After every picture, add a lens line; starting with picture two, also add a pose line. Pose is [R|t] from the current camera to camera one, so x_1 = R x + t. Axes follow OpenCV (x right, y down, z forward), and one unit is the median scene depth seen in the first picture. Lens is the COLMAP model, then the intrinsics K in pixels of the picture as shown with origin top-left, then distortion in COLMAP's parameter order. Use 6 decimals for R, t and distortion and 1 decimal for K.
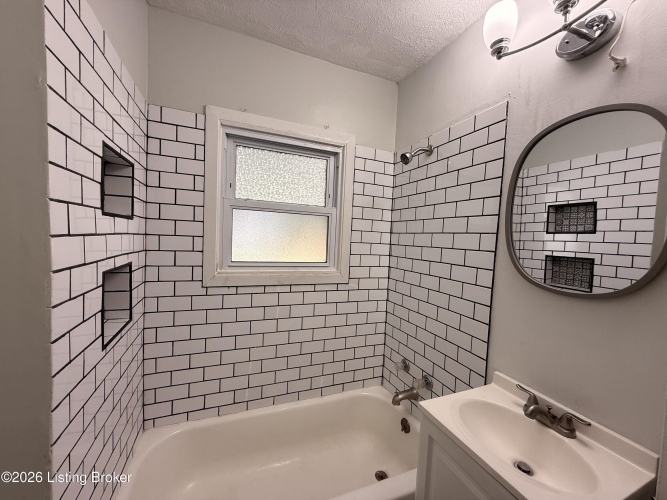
lens RADIAL K [[264.1, 0, 331.2], [0, 264.1, 249.9], [0, 0, 1]] dist [0.000185, -0.000759]
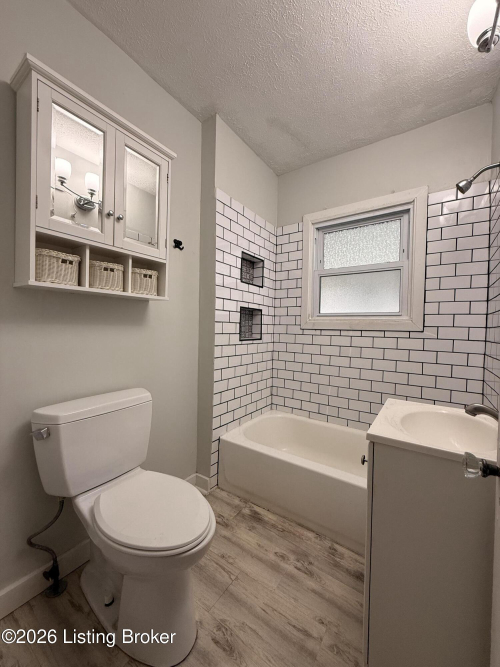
lens RADIAL K [[264.1, 0, 250.3], [0, 264.1, 331.3], [0, 0, 1]] dist [0.000185, -0.000759]
pose [[0.547918, -0.024531, -0.836172, 0.632401], [-0.038036, 0.997806, -0.054197, 0.239258], [0.835667, 0.061500, 0.545783, -0.103685]]
